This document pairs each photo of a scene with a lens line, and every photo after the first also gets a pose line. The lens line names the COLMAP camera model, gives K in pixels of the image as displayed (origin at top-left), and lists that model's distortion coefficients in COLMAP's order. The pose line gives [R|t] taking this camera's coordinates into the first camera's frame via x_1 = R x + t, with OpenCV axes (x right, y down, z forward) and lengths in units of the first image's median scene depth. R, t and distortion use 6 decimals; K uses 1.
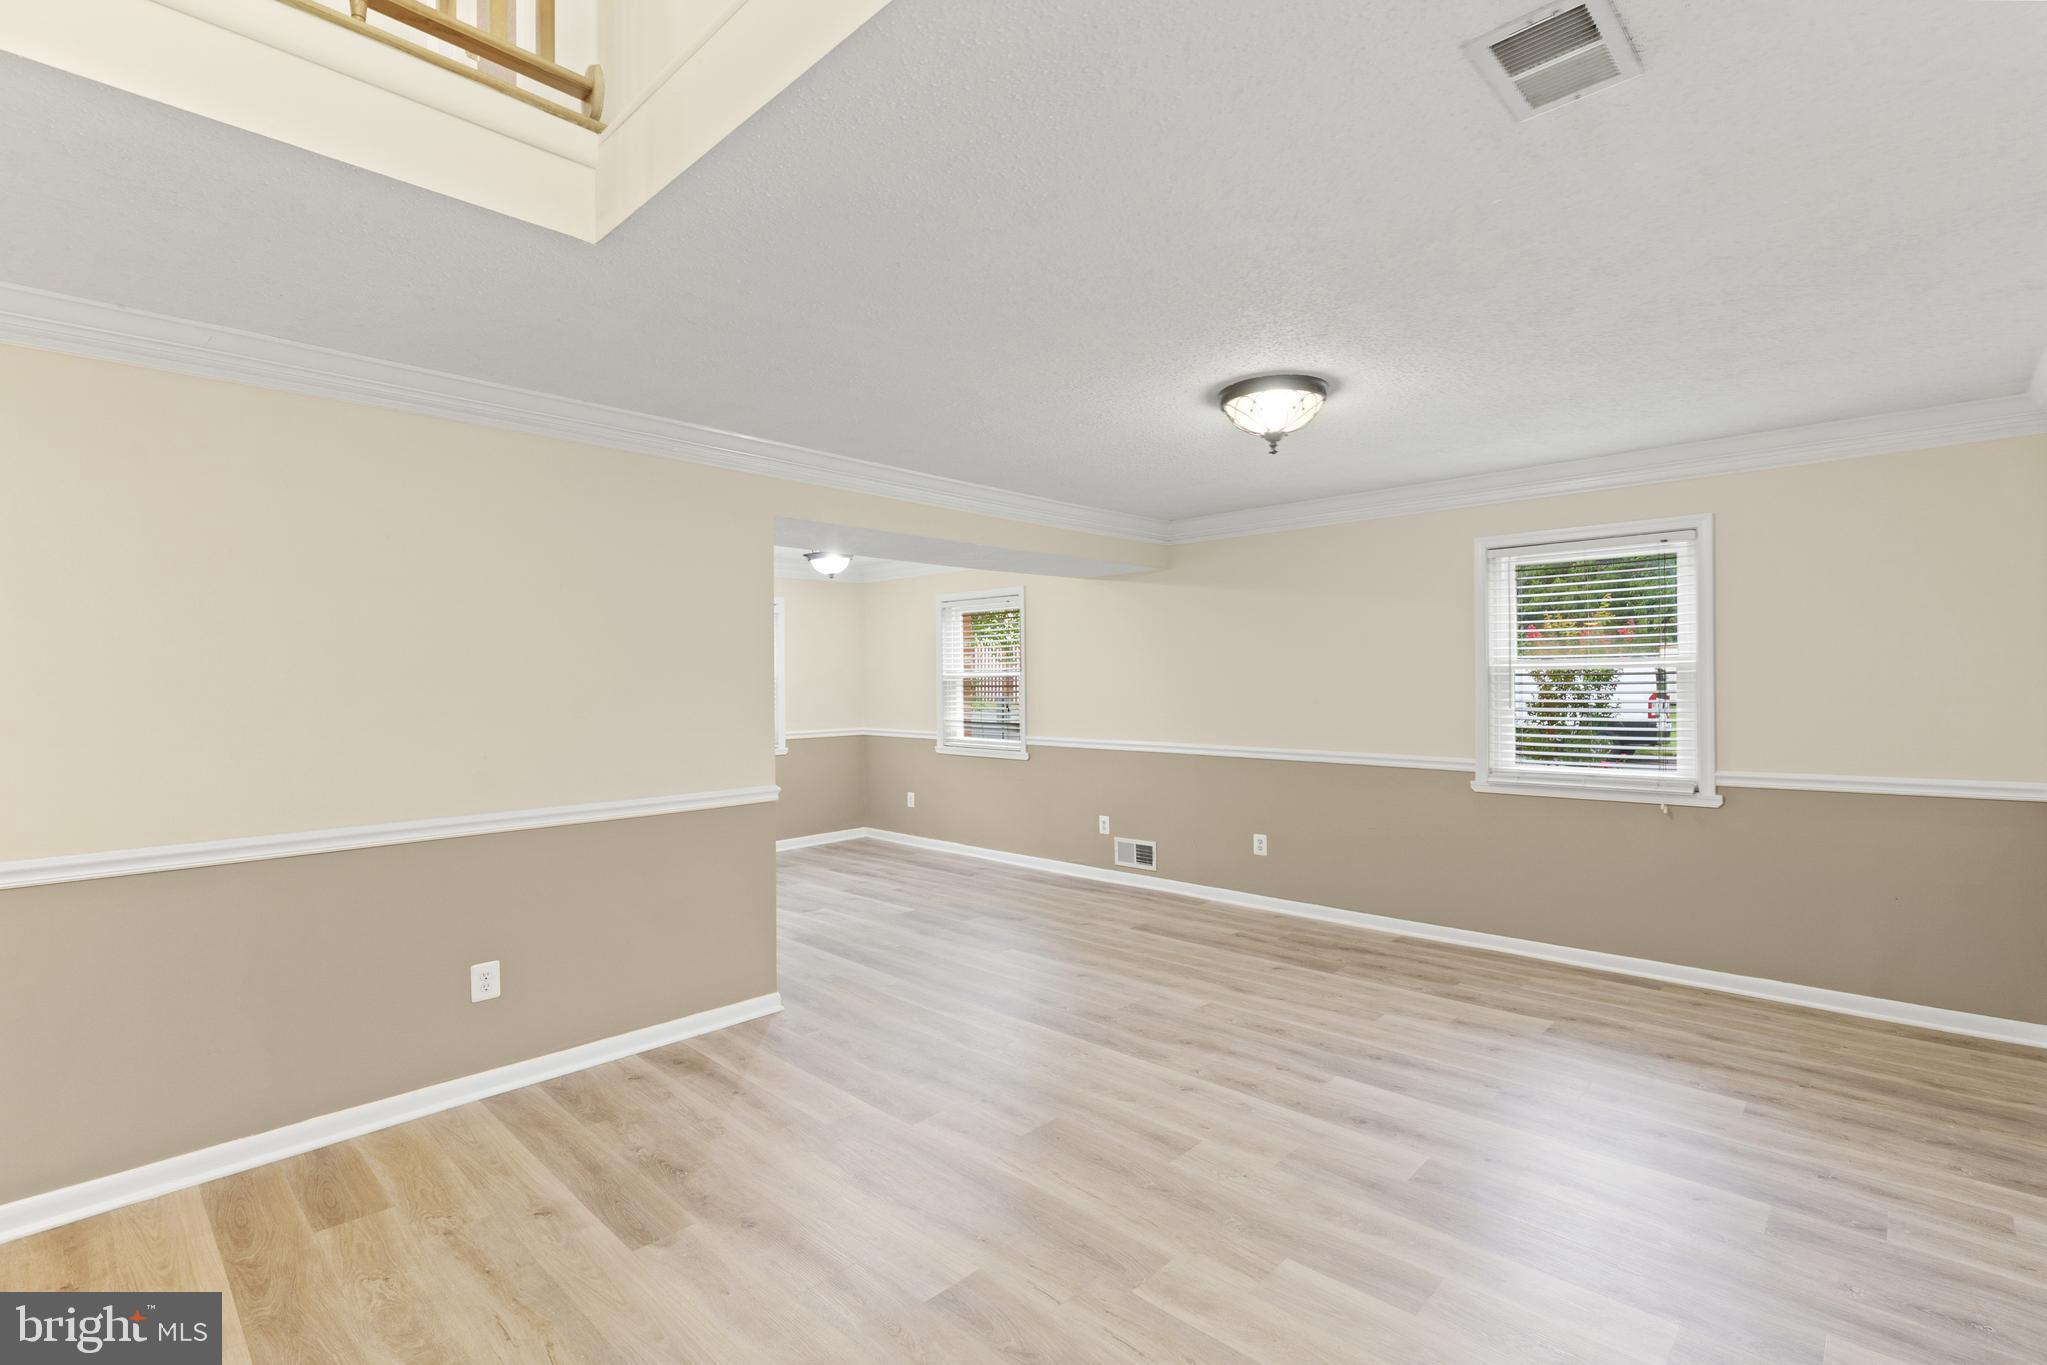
lens RADIAL K [[930.8, 0, 1024.2], [0, 930.8, 678.3], [0, 0, 1]] dist [-0.004451, 0.001134]
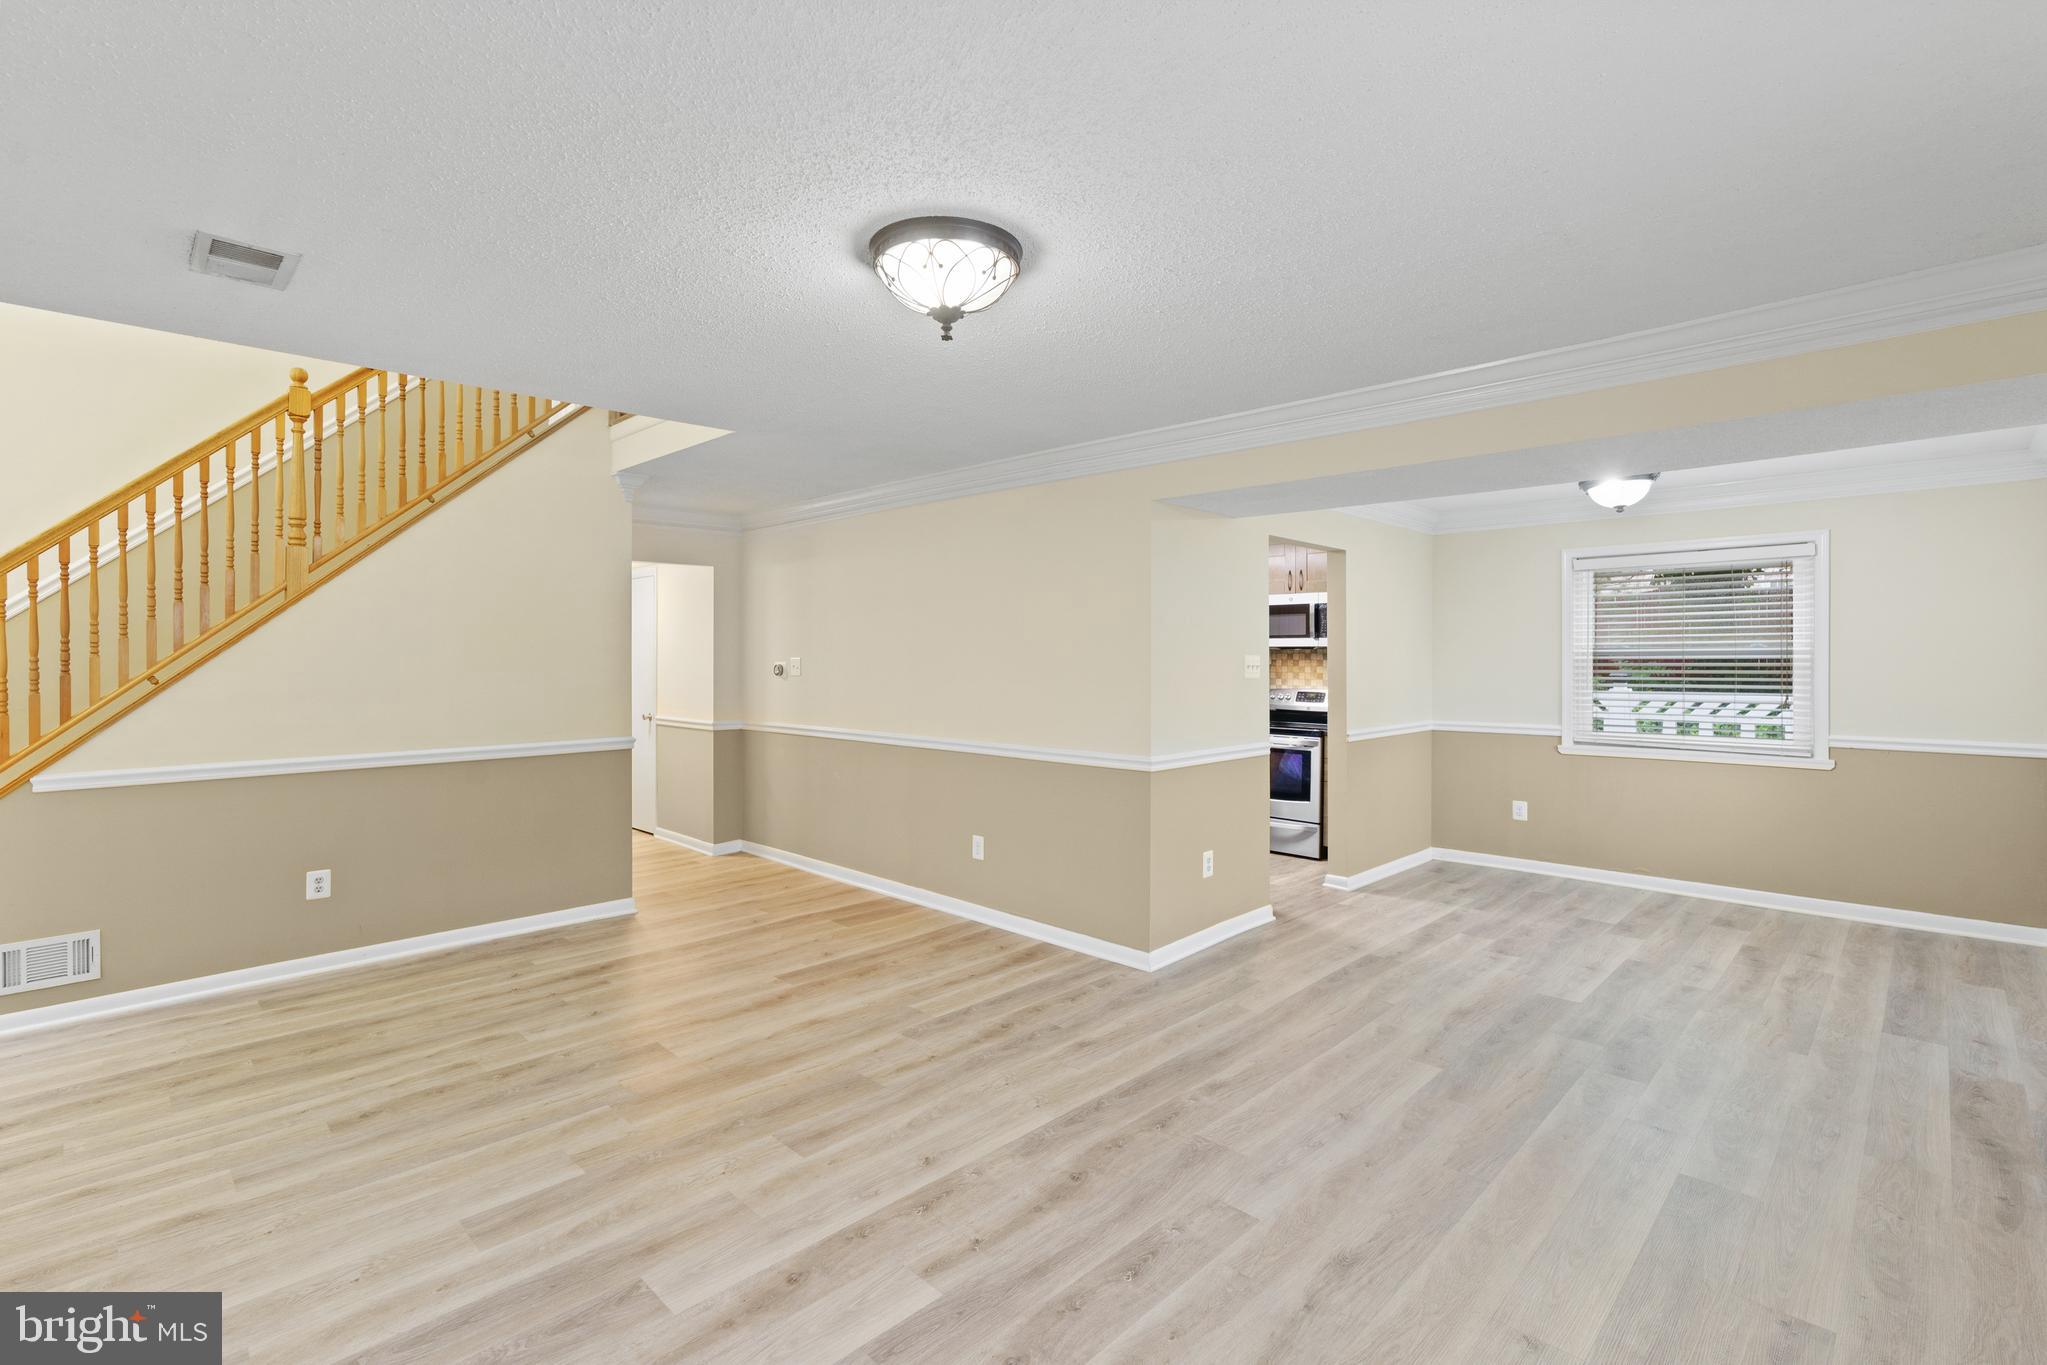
lens RADIAL K [[930.8, 0, 1024.2], [0, 930.8, 670.9], [0, 0, 1]] dist [-0.004451, 0.001134]
pose [[-0.012726, 0.023166, -0.999651, 0.965042], [0.001922, 0.999730, 0.023144, -0.010314], [0.999917, -0.001626, -0.012767, 1.072576]]
